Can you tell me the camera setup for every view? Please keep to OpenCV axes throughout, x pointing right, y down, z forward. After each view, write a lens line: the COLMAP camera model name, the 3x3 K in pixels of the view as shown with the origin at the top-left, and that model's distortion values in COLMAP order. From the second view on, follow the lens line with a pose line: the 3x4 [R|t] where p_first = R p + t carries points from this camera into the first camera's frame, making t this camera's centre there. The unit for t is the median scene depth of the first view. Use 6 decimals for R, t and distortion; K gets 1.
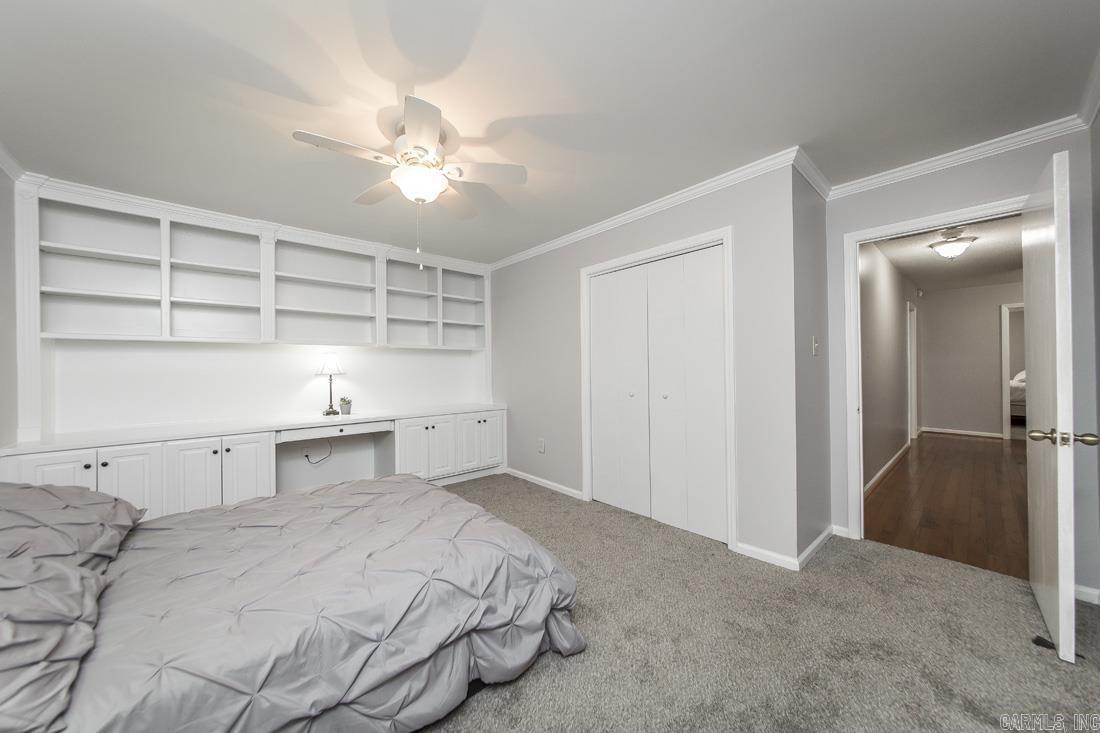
lens RADIAL K [[379.6, 0, 551.9], [0, 379.6, 367.2], [0, 0, 1]] dist [-0.000132, -0.000022]
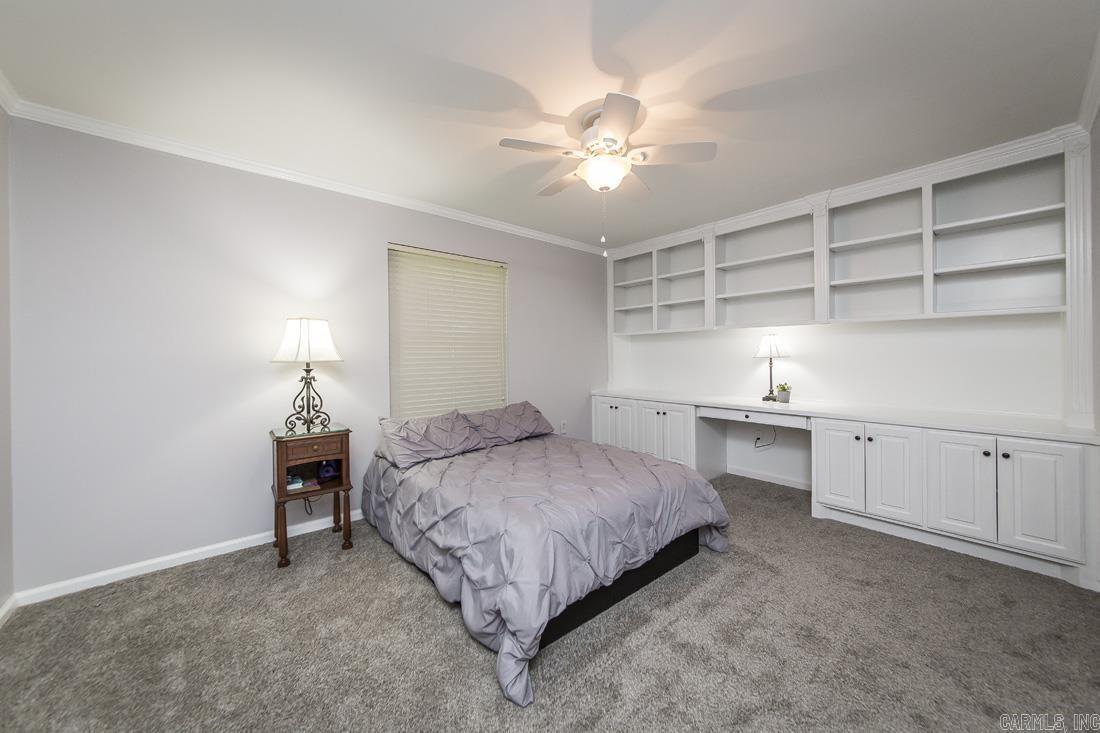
lens RADIAL K [[392.9, 0, 546.3], [0, 392.9, 360.1], [0, 0, 1]] dist [0.001721, 0.000018]
pose [[-0.005105, 0.011102, -0.999925, 0.419827], [0.001543, 0.999937, 0.011095, 0.013039], [0.999986, -0.001487, -0.005122, 0.485117]]
